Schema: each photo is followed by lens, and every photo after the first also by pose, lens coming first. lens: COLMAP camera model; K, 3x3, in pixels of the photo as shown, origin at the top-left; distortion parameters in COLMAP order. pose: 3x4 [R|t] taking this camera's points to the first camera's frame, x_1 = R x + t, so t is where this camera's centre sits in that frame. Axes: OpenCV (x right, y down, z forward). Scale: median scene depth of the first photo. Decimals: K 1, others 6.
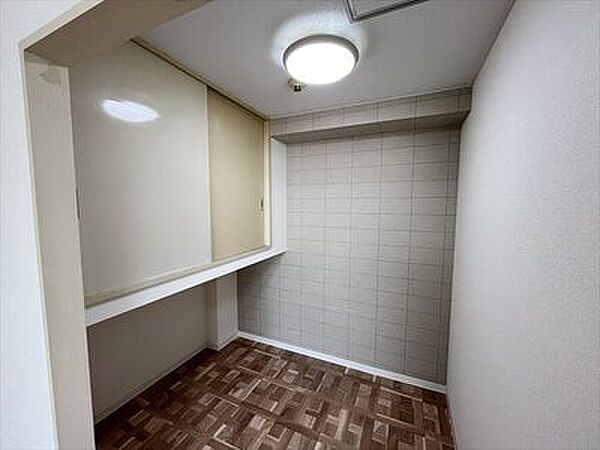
lens RADIAL K [[241.6, 0, 298.3], [0, 241.6, 223.5], [0, 0, 1]] dist [-0.000970, 0.000035]
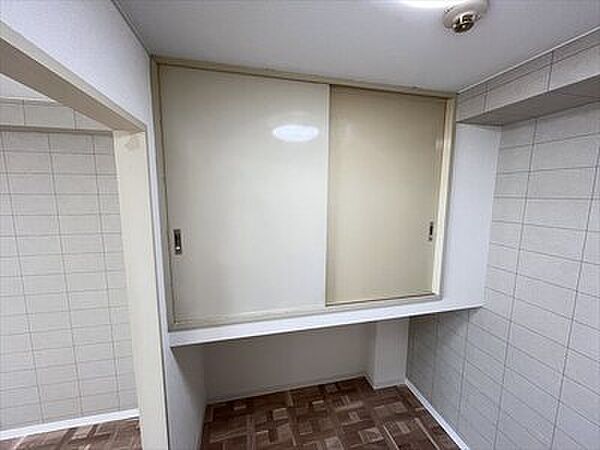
lens RADIAL K [[241.6, 0, 298.3], [0, 241.6, 223.5], [0, 0, 1]] dist [-0.000970, 0.000035]
pose [[0.616431, 0.100100, -0.781020, 0.132144], [-0.065350, 0.994968, 0.075943, -0.120472], [0.784693, 0.004226, 0.619871, 0.294807]]
